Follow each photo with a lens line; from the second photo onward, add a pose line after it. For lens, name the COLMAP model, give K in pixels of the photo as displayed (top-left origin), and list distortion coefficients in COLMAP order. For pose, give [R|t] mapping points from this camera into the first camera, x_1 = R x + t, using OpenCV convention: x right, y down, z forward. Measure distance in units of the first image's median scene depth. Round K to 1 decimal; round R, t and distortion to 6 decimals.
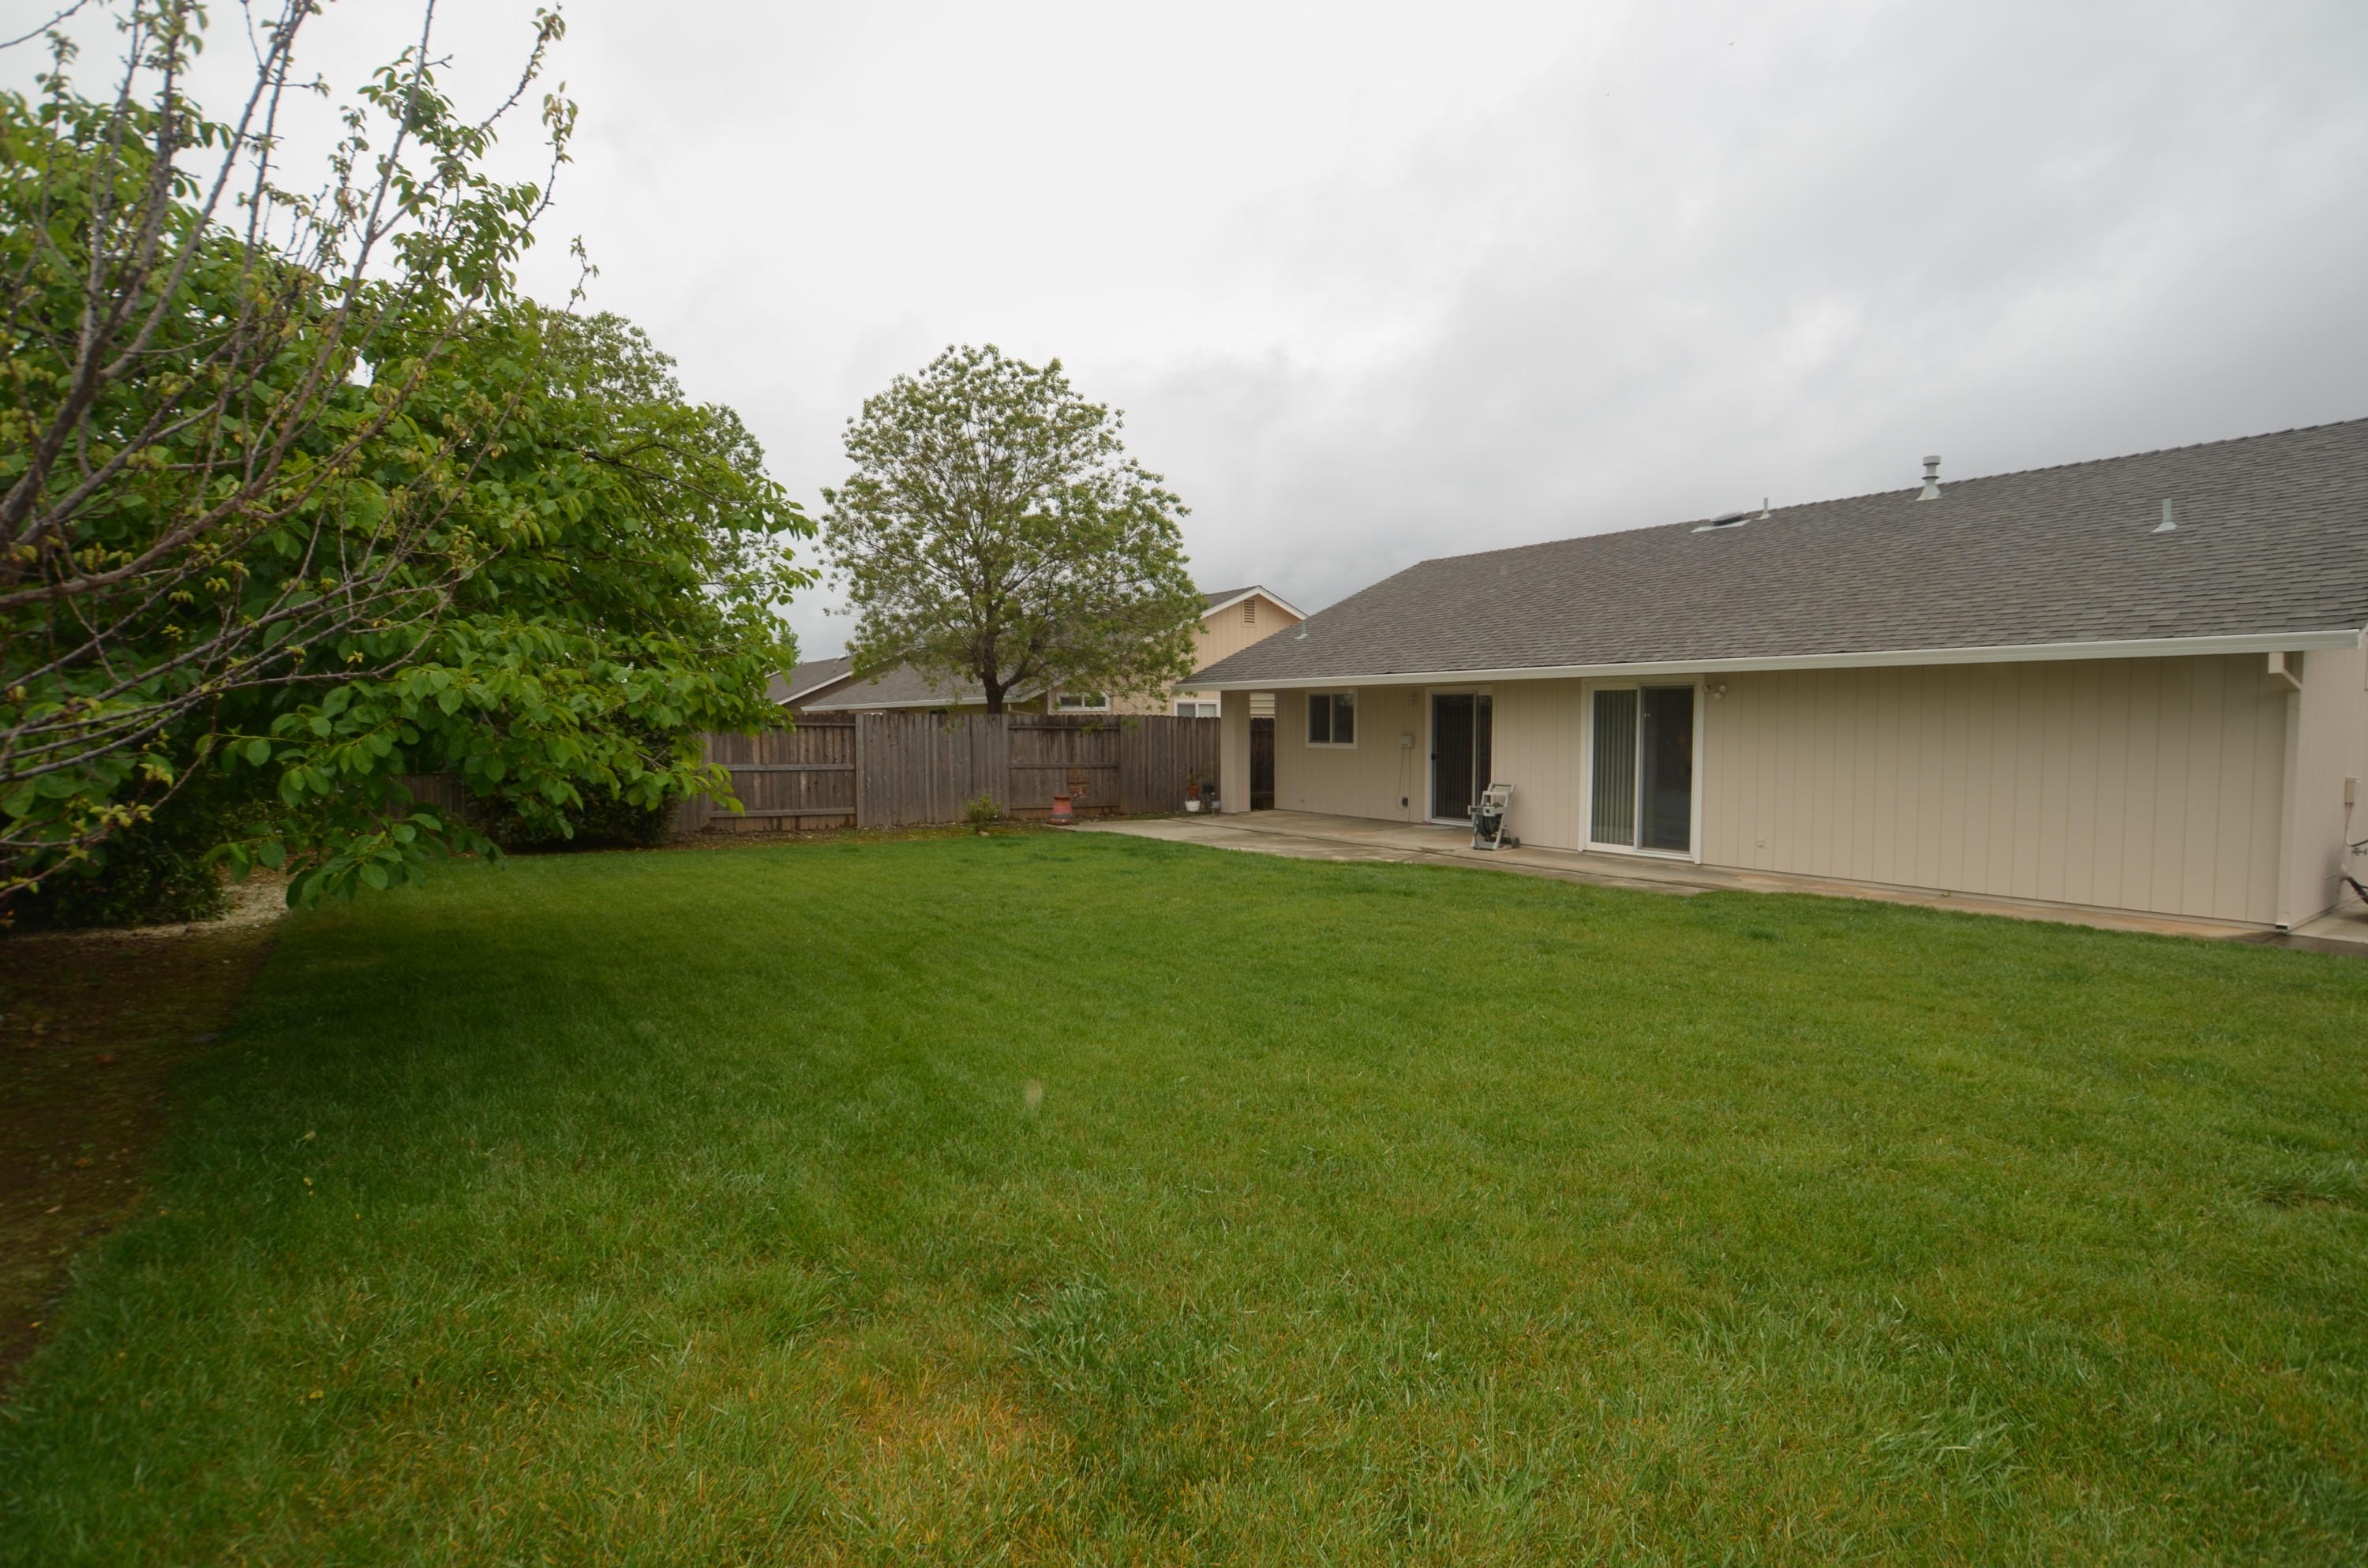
lens RADIAL K [[1114.8, 0, 1184.0], [0, 1114.8, 784.0], [0, 0, 1]] dist [-0.092289, 0.046677]
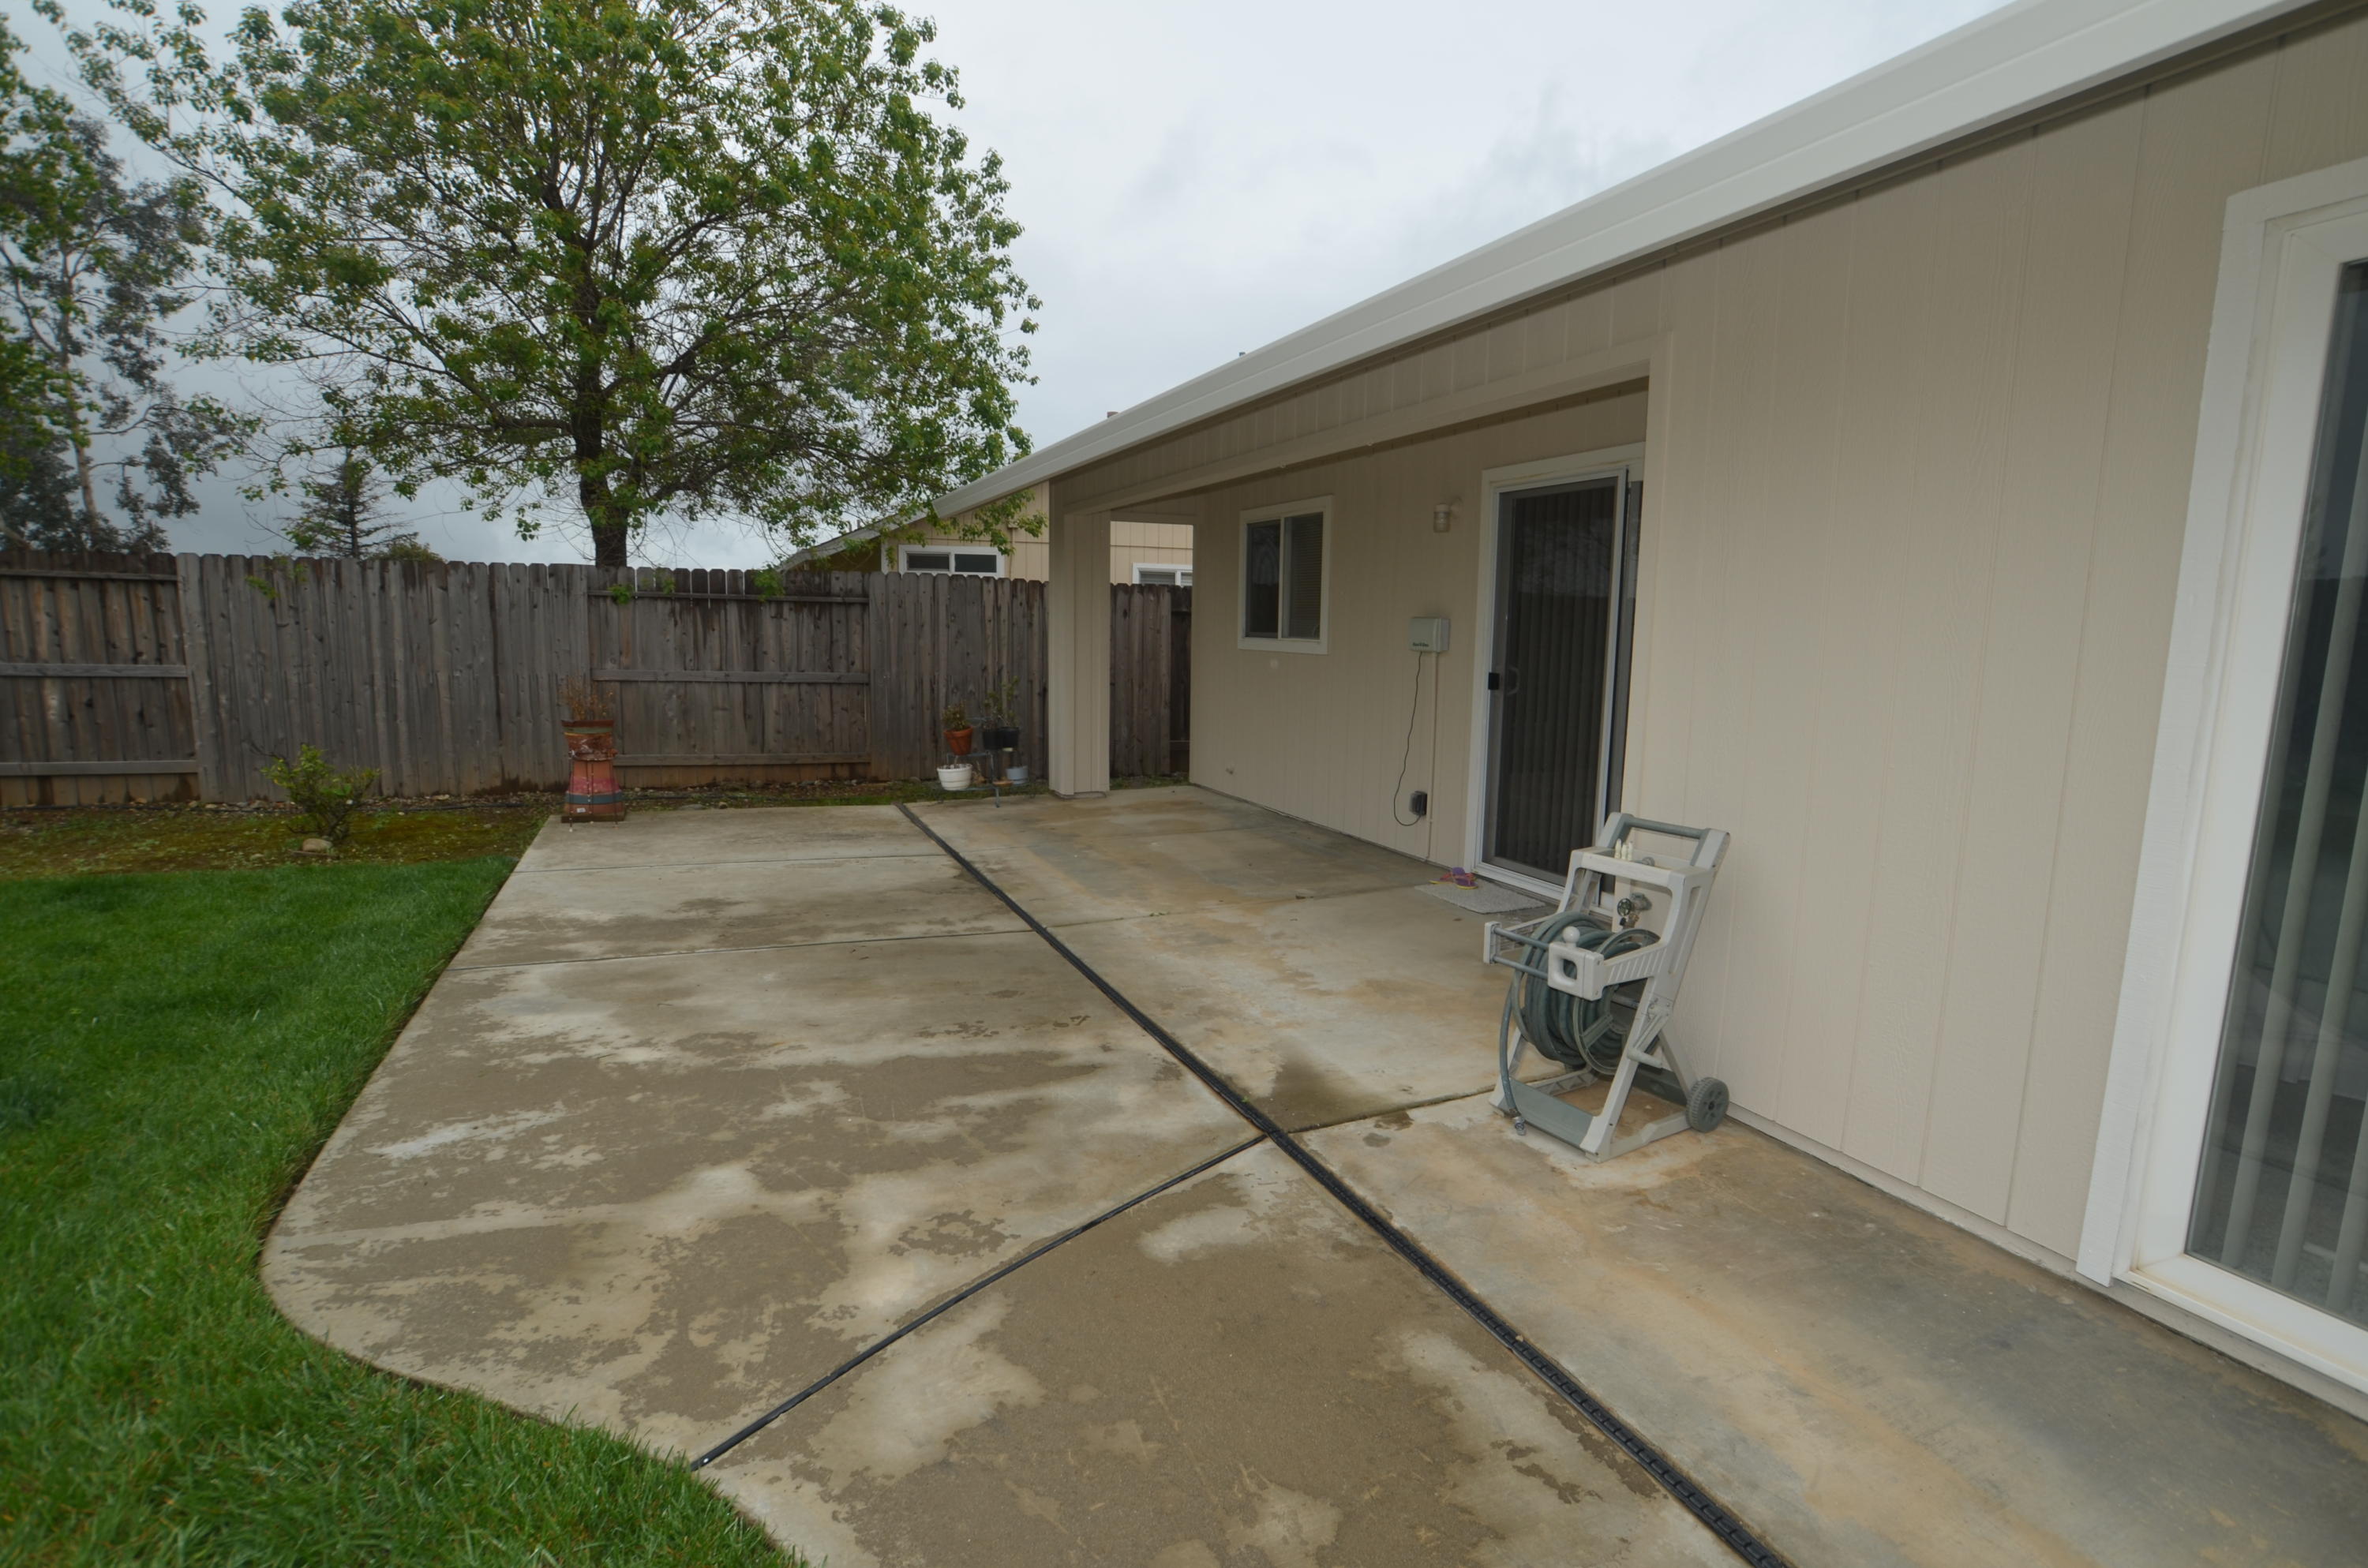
lens RADIAL K [[1114.8, 0, 1184.0], [0, 1114.8, 784.0], [0, 0, 1]] dist [-0.092289, 0.046677]
pose [[0.980901, 0.046331, -0.188908, 0.195804], [-0.030666, 0.995907, 0.085018, -0.019401], [0.192073, -0.077601, 0.978308, 0.641927]]
